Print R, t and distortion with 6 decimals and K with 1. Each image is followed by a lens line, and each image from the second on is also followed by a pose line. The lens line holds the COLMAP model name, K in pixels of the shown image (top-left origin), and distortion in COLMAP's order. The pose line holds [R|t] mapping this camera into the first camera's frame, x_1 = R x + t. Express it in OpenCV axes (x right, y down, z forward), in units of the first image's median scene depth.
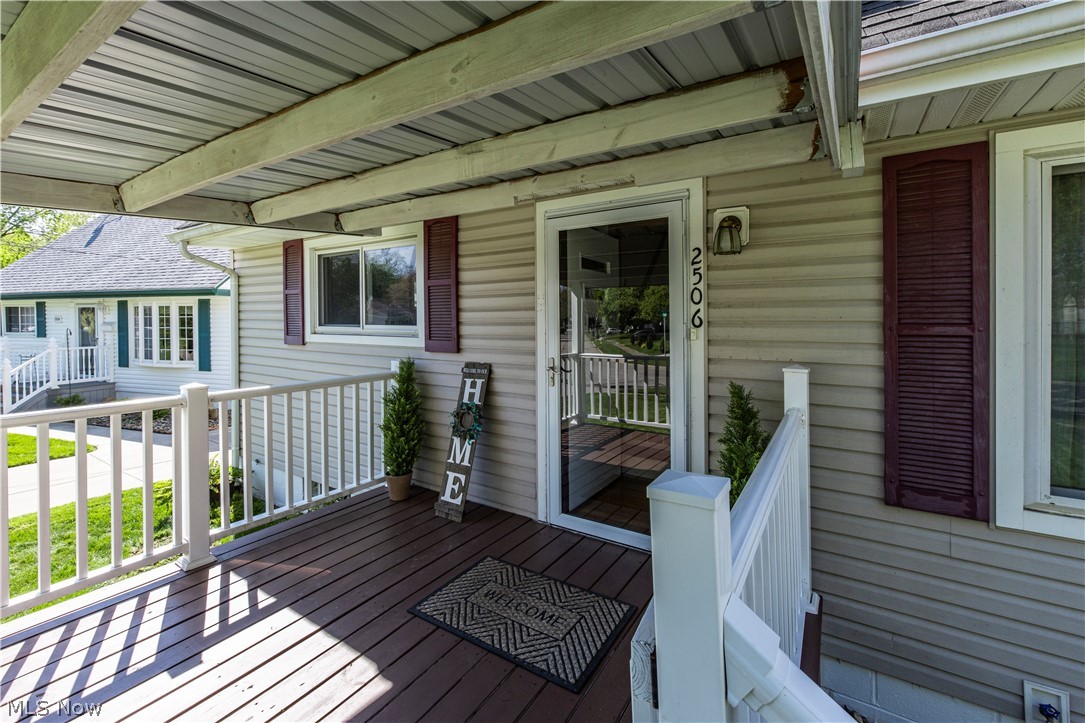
lens RADIAL K [[462.3, 0, 545.5], [0, 462.3, 321.5], [0, 0, 1]] dist [0.000055, 0.000026]
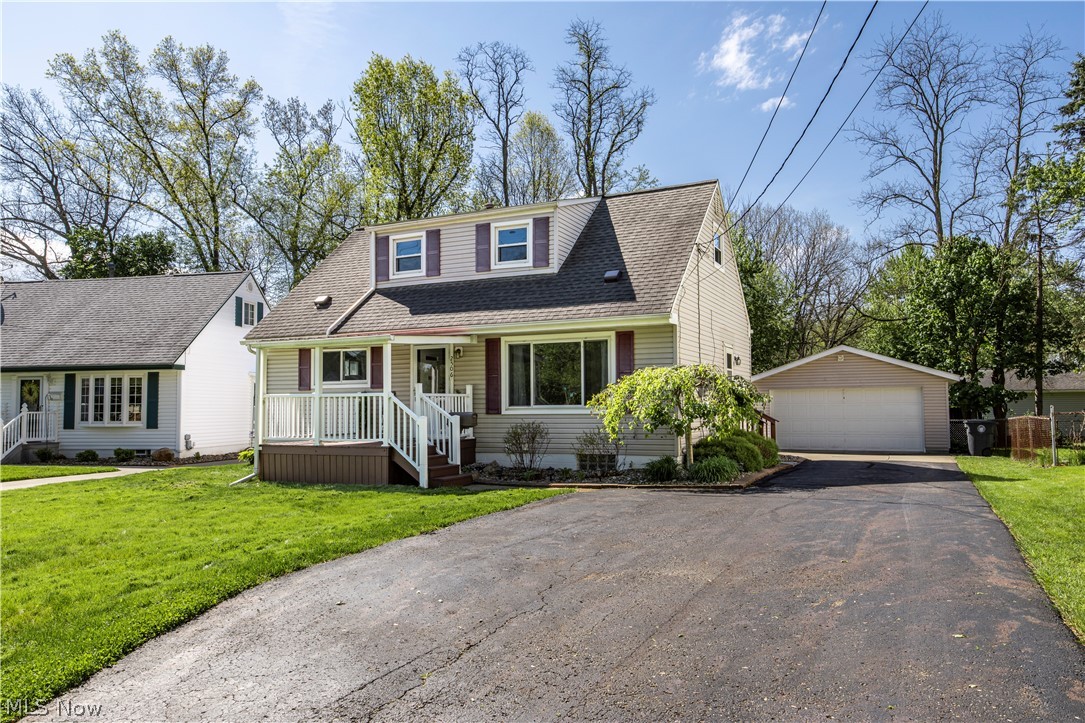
lens RADIAL K [[769.1, 0, 542.5], [0, 769.1, 361.5], [0, 0, 1]] dist [0.004519, 0.001262]
pose [[0.991738, -0.000185, 0.128281, 0.058421], [0.008765, 0.997760, -0.066323, 0.072388], [-0.127982, 0.066899, 0.989518, -1.243548]]
